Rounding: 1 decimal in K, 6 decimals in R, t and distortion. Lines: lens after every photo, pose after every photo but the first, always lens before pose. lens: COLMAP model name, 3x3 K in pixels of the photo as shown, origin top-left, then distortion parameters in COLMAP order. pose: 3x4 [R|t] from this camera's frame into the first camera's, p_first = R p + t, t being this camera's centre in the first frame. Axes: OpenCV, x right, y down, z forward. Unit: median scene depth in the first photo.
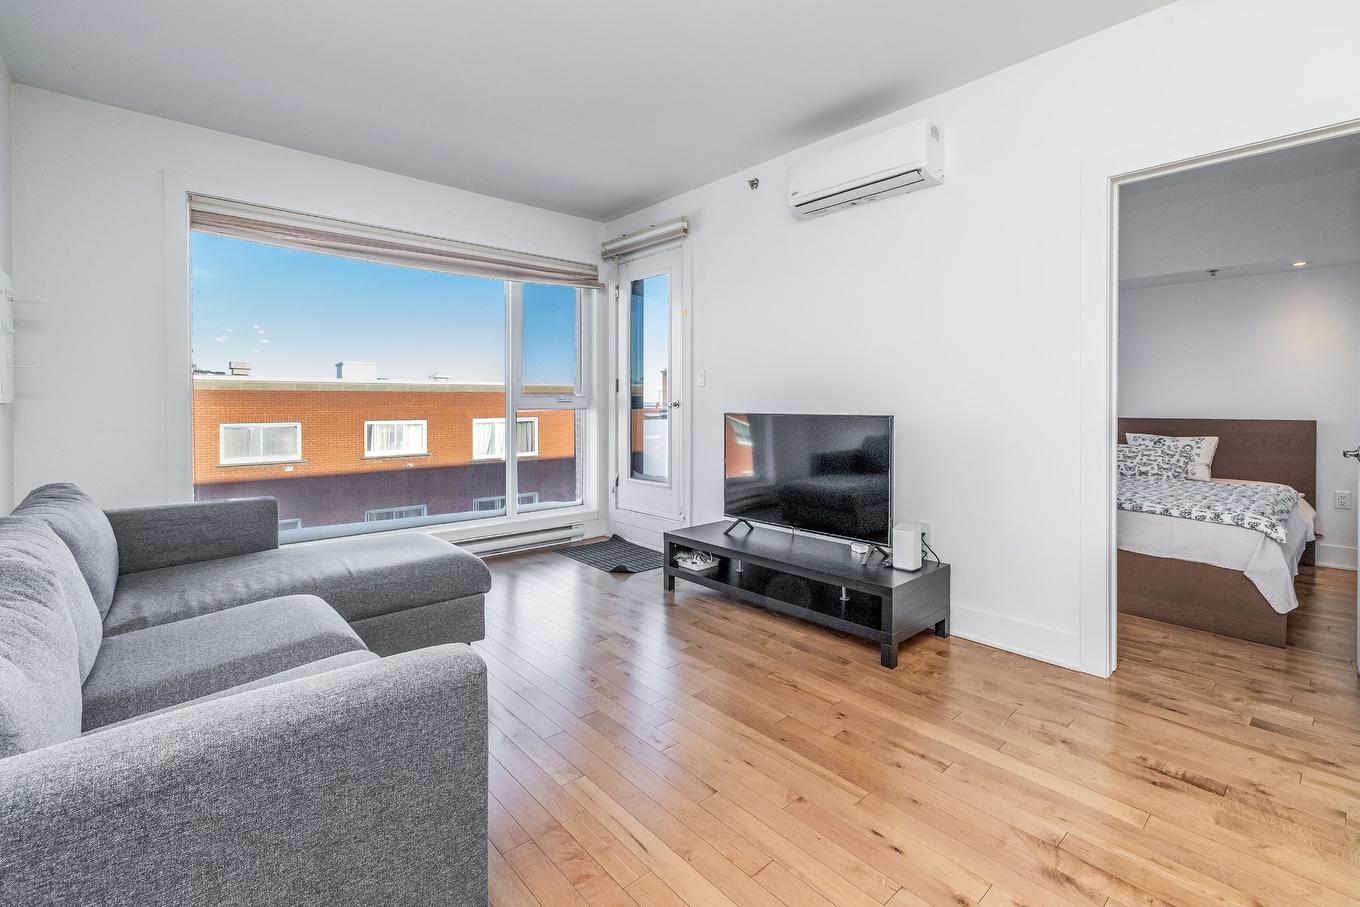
lens RADIAL K [[596.5, 0, 666.9], [0, 596.5, 426.0], [0, 0, 1]] dist [0.000736, 0.001133]
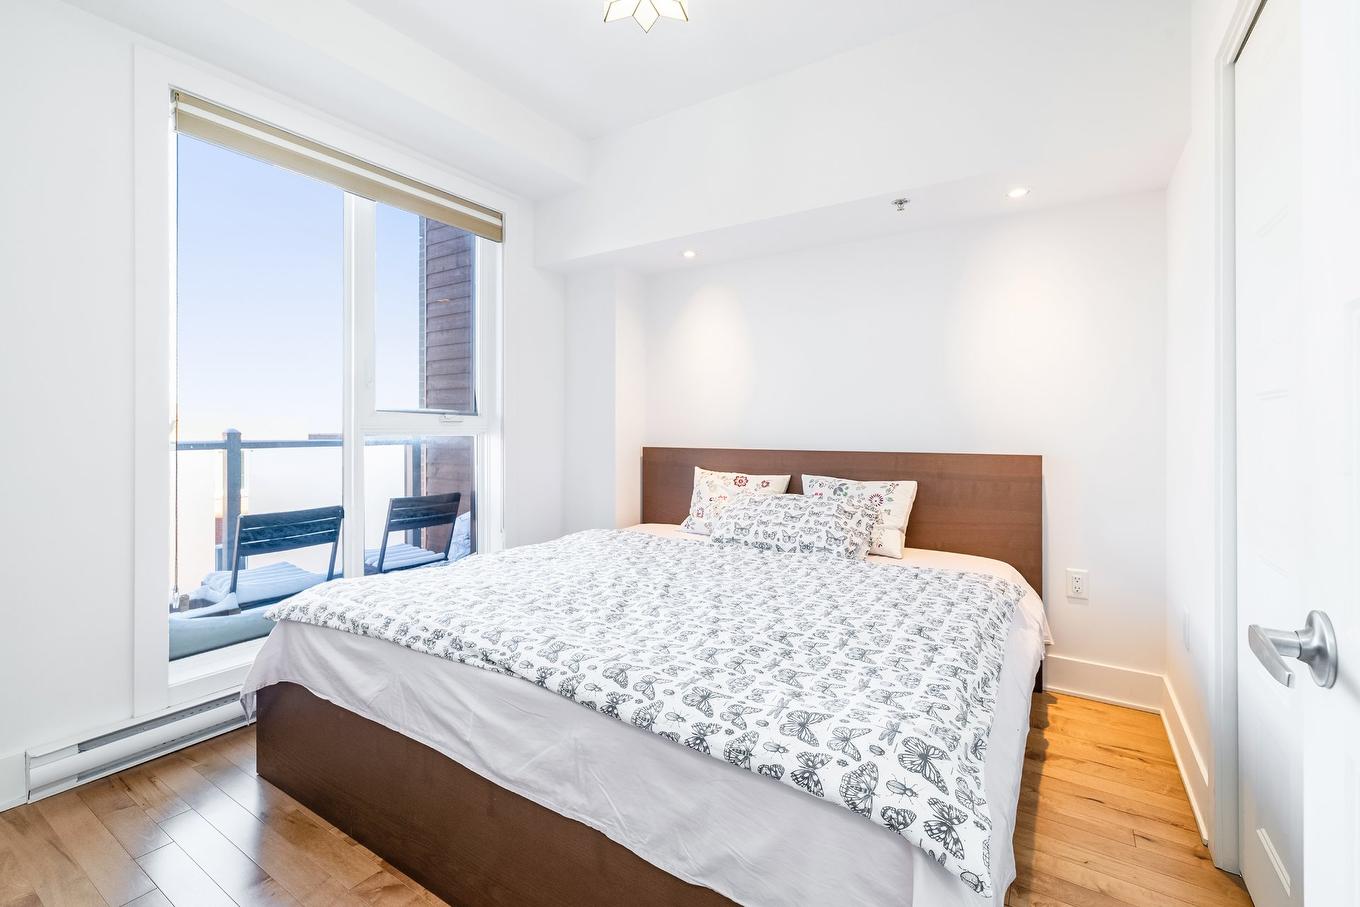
lens RADIAL K [[596.5, 0, 679.3], [0, 596.5, 444.4], [0, 0, 1]] dist [0.000736, 0.001133]
pose [[0.957236, 0.006099, 0.289245, 0.514475], [0.001441, 0.999665, -0.025849, -0.004483], [-0.289306, 0.025161, 0.956906, 0.484590]]
